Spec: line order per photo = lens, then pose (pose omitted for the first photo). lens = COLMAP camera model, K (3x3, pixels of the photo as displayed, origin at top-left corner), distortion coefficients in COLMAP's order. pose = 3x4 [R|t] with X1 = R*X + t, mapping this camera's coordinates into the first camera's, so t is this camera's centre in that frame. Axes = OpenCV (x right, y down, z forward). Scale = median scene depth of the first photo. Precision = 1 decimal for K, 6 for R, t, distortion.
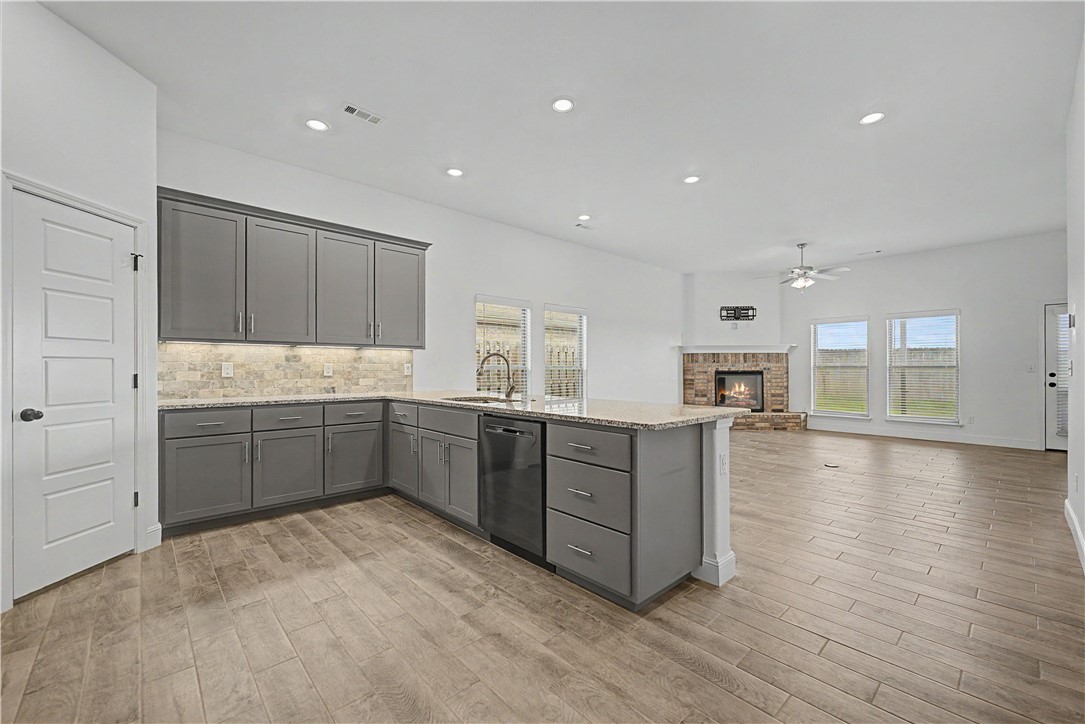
lens RADIAL K [[432.9, 0, 539.0], [0, 432.9, 367.0], [0, 0, 1]] dist [-0.001405, -0.000088]
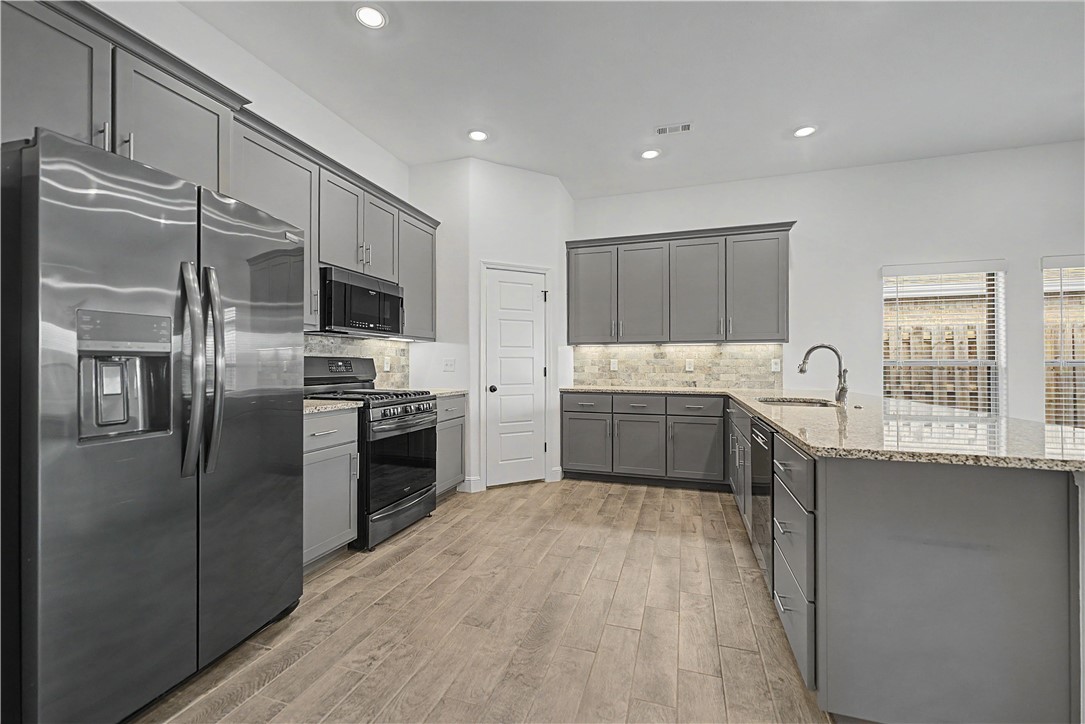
lens RADIAL K [[437.5, 0, 542.5], [0, 437.5, 362.0], [0, 0, 1]] dist [-0.000357, 0.000113]
pose [[0.498119, -0.003433, -0.867102, 0.307291], [0.000653, 0.999993, -0.003584, 0.001984], [0.867109, 0.001219, 0.498118, 0.141390]]
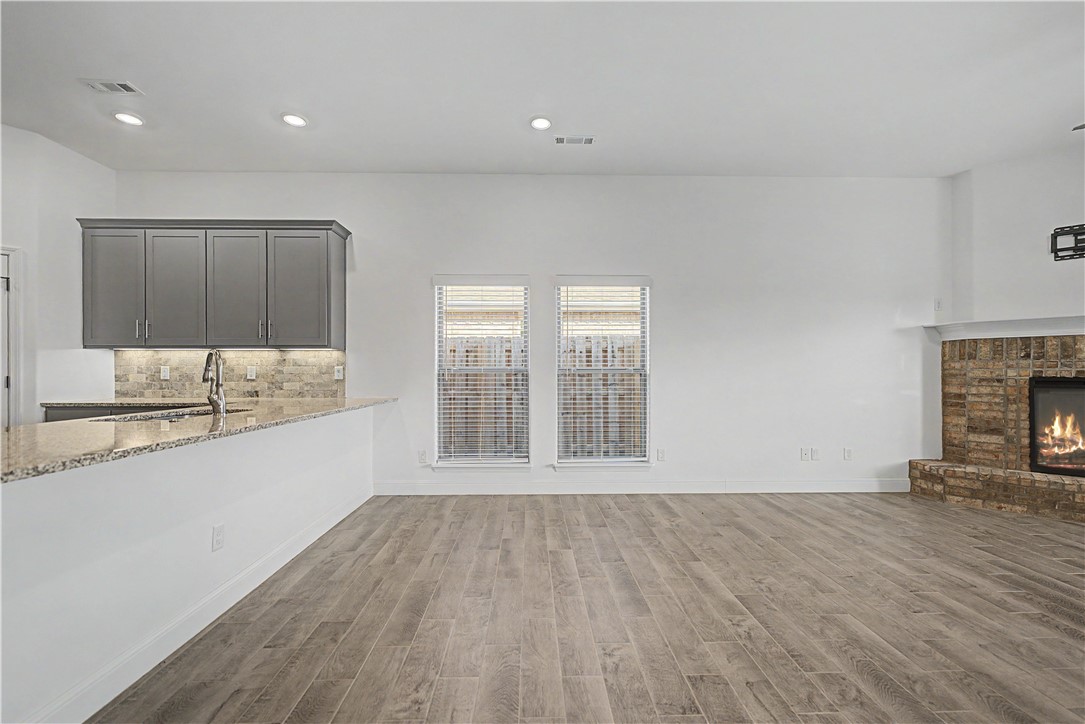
lens RADIAL K [[441.5, 0, 541.3], [0, 441.5, 372.6], [0, 0, 1]] dist [-0.001667, 0.000020]
pose [[0.756587, 0.001550, -0.653892, 0.707272], [0.001826, 0.999988, 0.004484, 0.002531], [0.653891, -0.004586, 0.756575, 0.734595]]
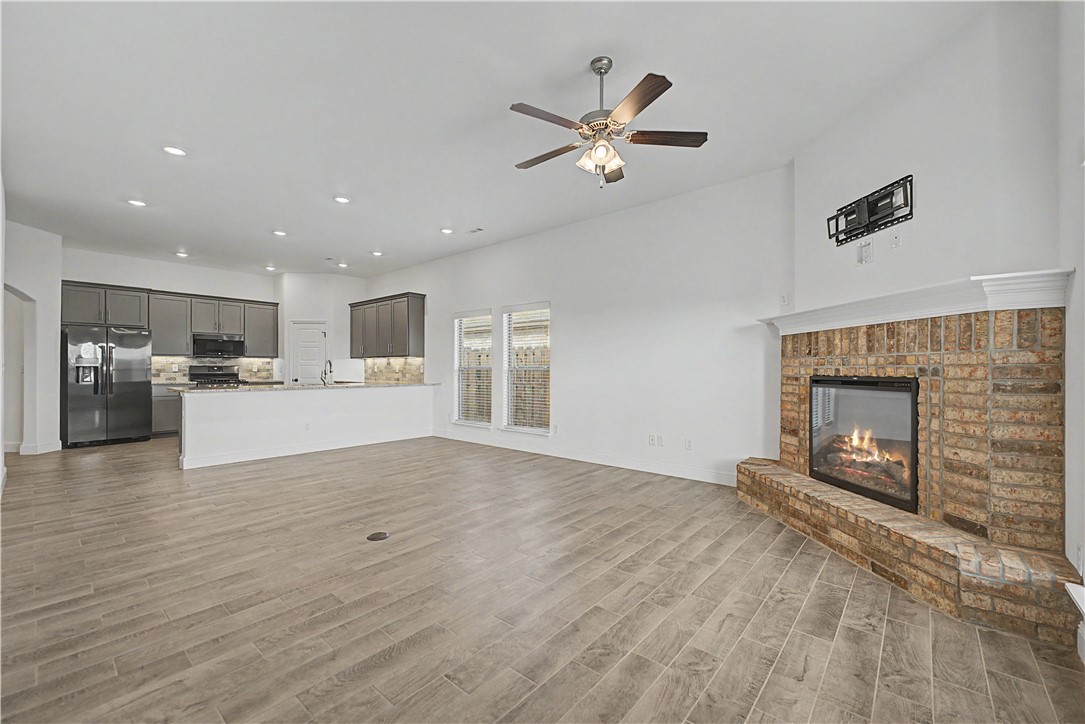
lens RADIAL K [[441.5, 0, 541.3], [0, 441.5, 372.6], [0, 0, 1]] dist [-0.001667, 0.000020]
pose [[0.123549, 0.010084, -0.992287, 1.725546], [0.001290, 0.999946, 0.010322, 0.002753], [0.992338, -0.002556, 0.123530, 1.522870]]
